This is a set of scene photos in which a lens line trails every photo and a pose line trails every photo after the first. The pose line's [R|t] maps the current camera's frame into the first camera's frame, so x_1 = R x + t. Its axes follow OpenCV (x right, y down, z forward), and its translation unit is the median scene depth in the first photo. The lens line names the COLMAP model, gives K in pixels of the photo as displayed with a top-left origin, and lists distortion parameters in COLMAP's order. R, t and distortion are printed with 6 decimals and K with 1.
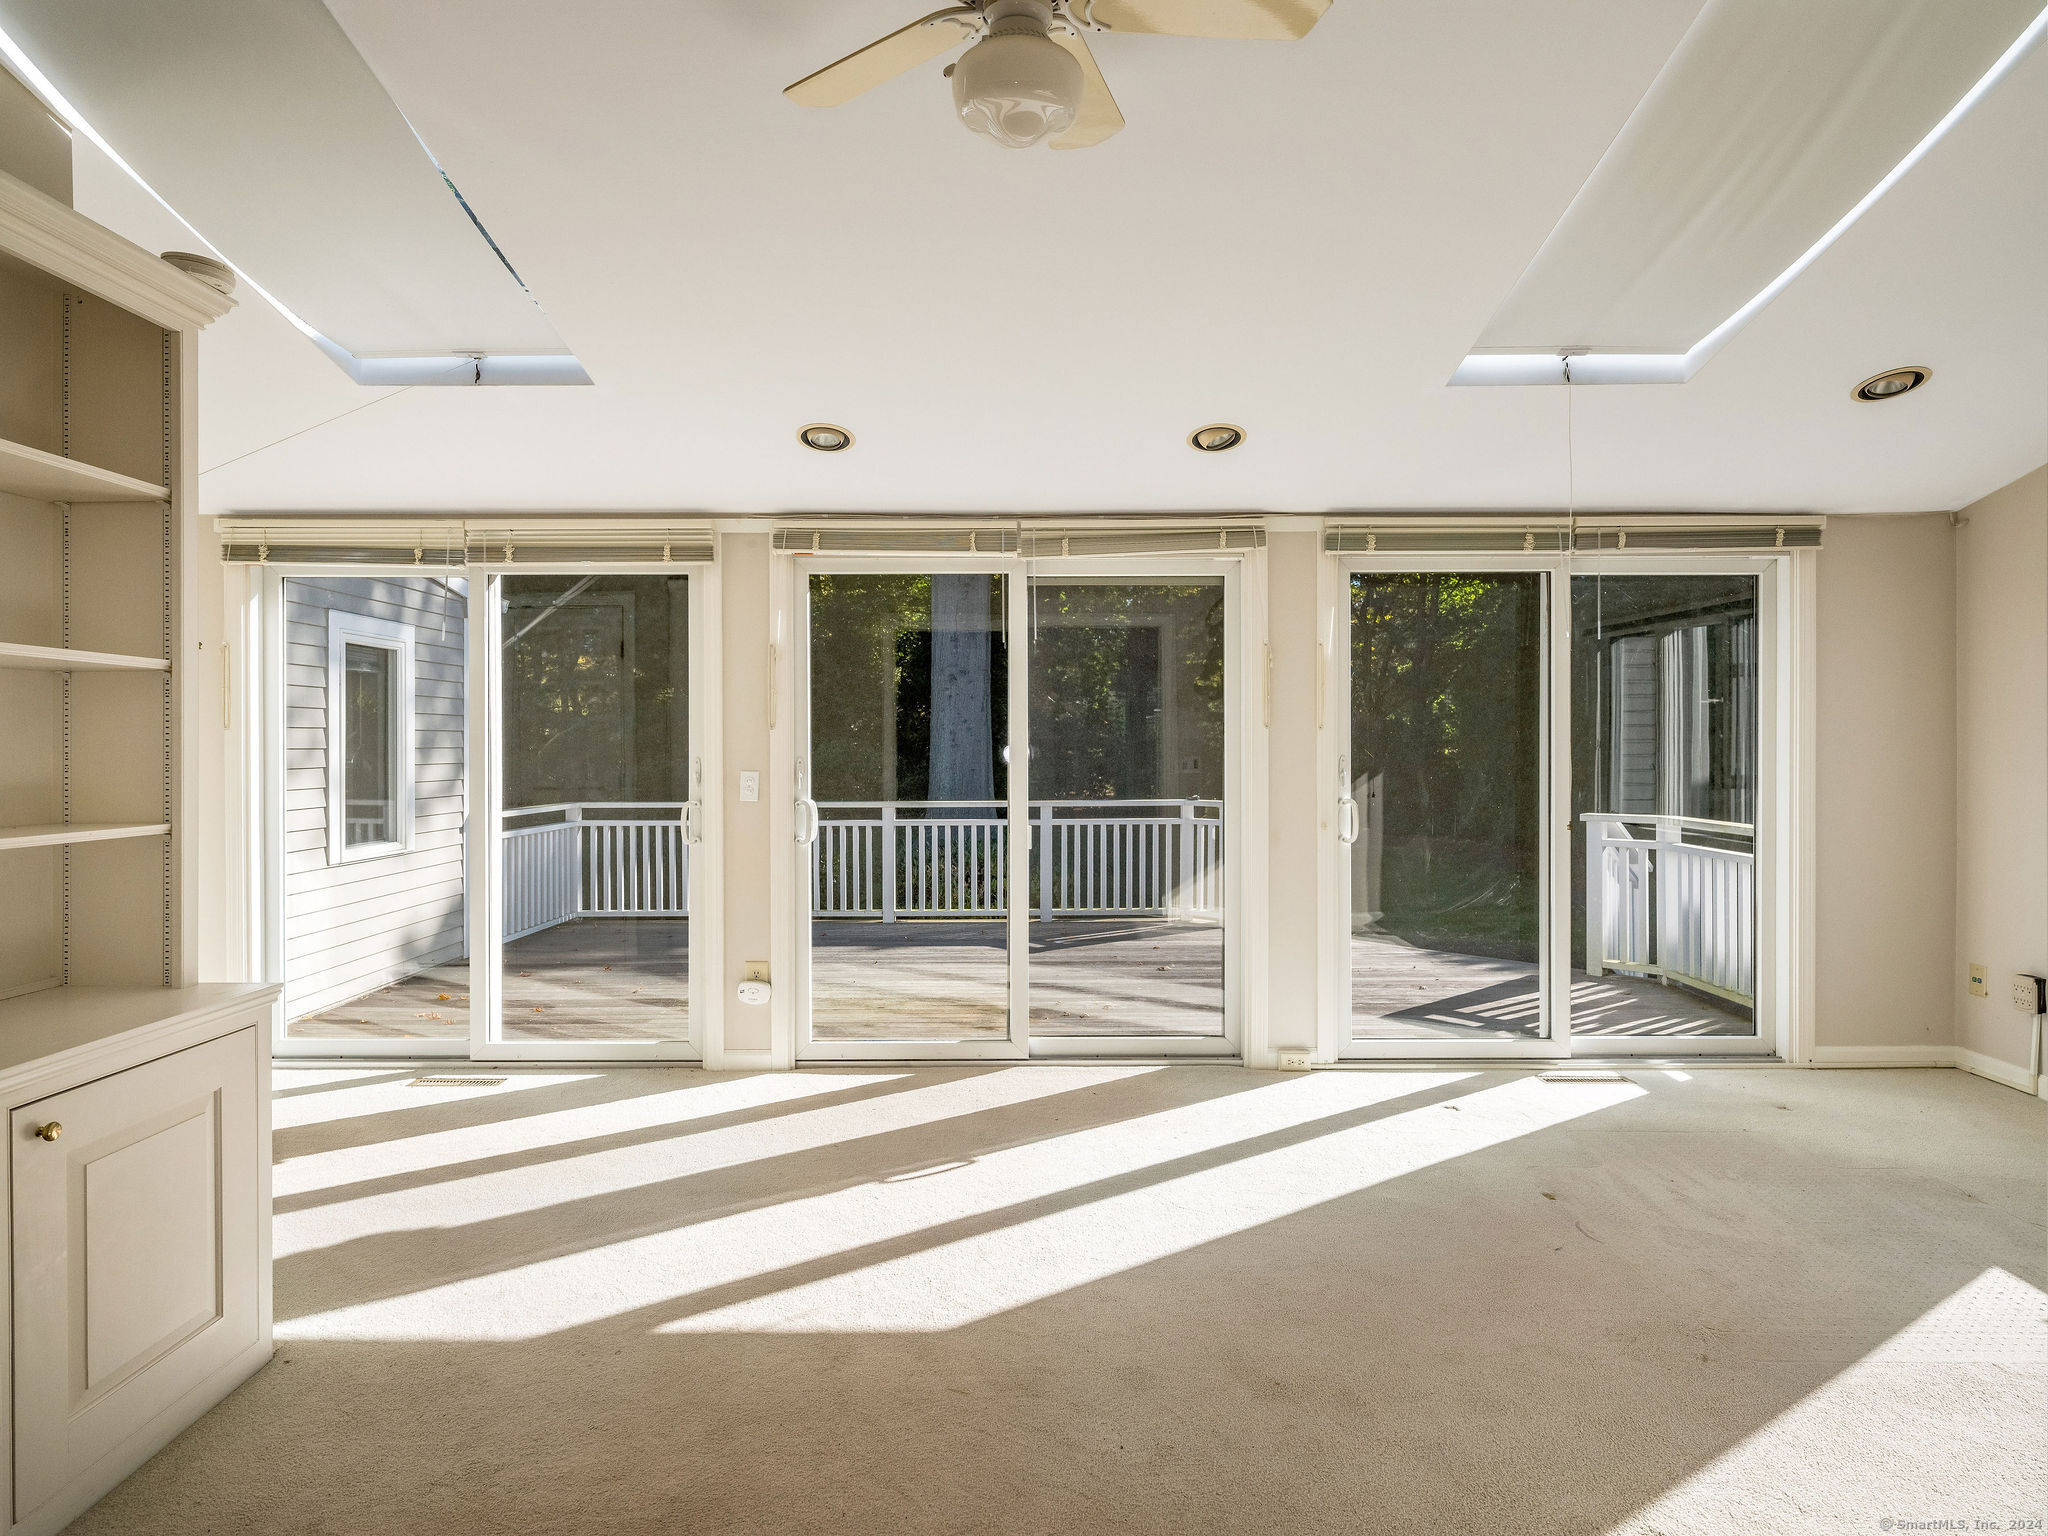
lens RADIAL K [[1097.7, 0, 1014.0], [0, 1097.7, 753.4], [0, 0, 1]] dist [-0.001697, -0.001146]
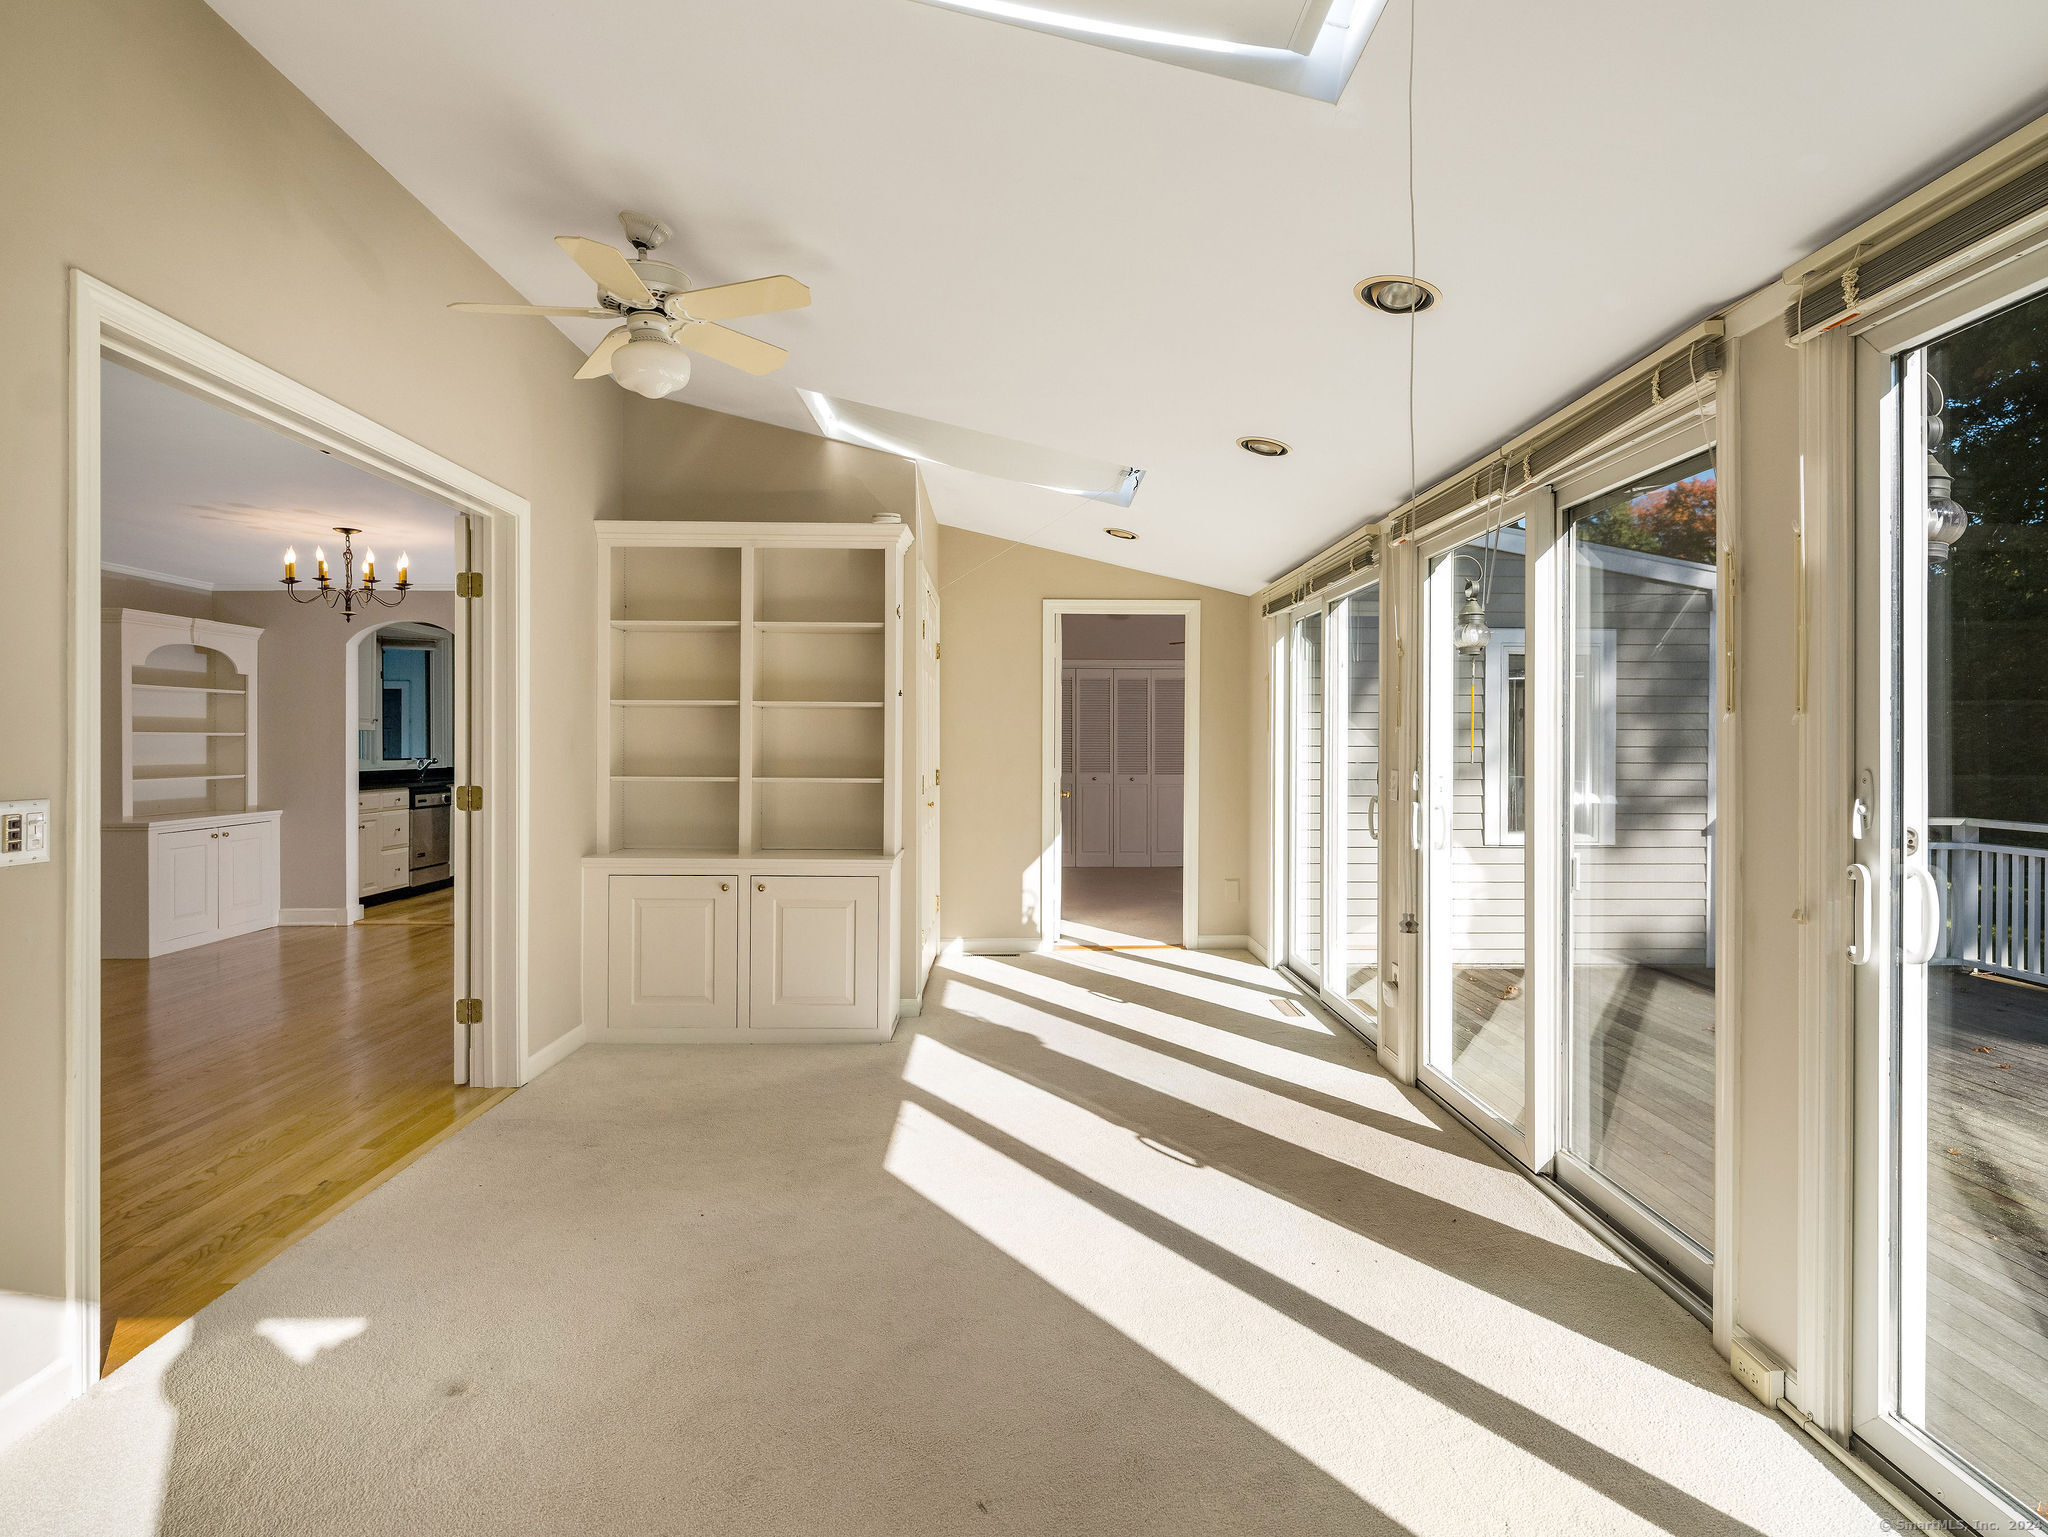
lens RADIAL K [[1097.7, 0, 1018.6], [0, 1097.7, 760.6], [0, 0, 1]] dist [-0.001697, -0.001146]
pose [[0.015694, 0.016164, -0.999746, 0.757624], [-0.007089, 0.999846, 0.016054, -0.007280], [0.999852, 0.006835, 0.015807, 0.657001]]
